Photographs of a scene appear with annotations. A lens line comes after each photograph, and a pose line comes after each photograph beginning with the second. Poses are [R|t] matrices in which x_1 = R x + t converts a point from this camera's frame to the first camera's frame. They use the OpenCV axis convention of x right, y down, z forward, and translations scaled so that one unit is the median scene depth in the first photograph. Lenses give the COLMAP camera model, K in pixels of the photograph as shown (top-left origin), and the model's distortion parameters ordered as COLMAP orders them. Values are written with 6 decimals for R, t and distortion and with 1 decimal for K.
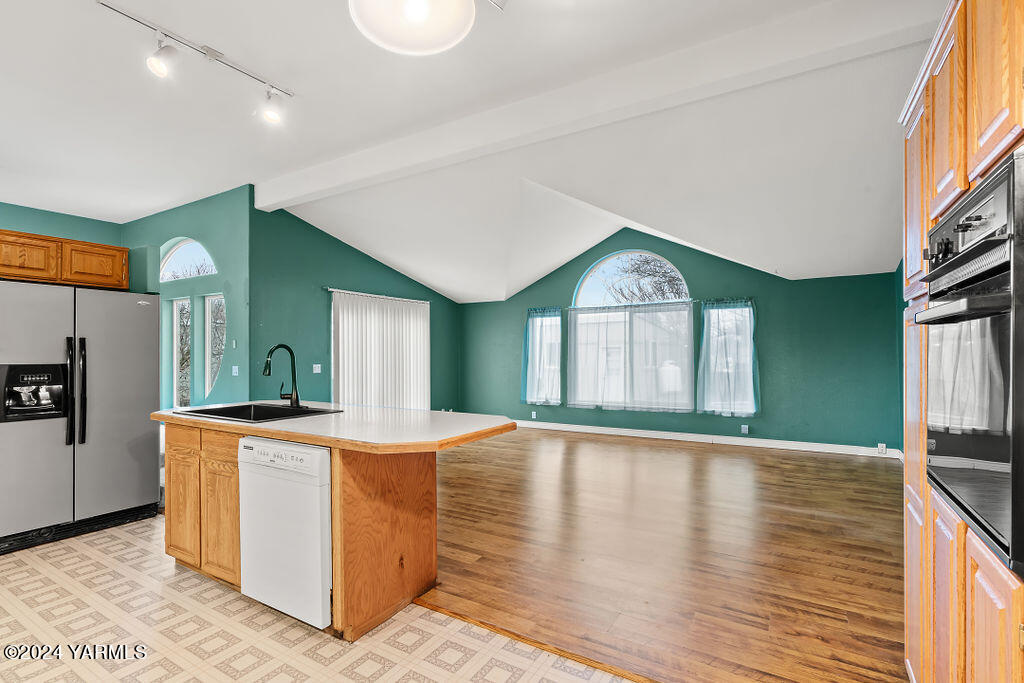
lens RADIAL K [[465.9, 0, 490.6], [0, 465.9, 351.9], [0, 0, 1]] dist [-0.004560, 0.000678]
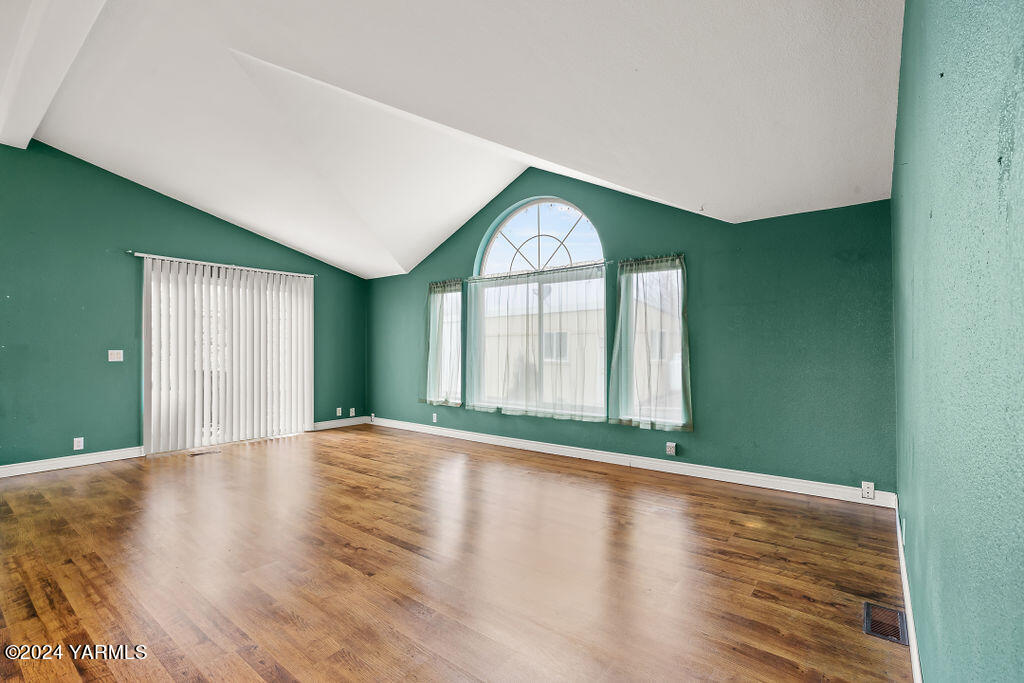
lens RADIAL K [[465.9, 0, 502.3], [0, 465.9, 349.2], [0, 0, 1]] dist [-0.004560, 0.000678]
pose [[0.995861, 0.004672, -0.090769, 0.333192], [-0.003972, 0.999961, 0.007891, 0.015635], [0.090802, -0.007498, 0.995841, 0.277489]]
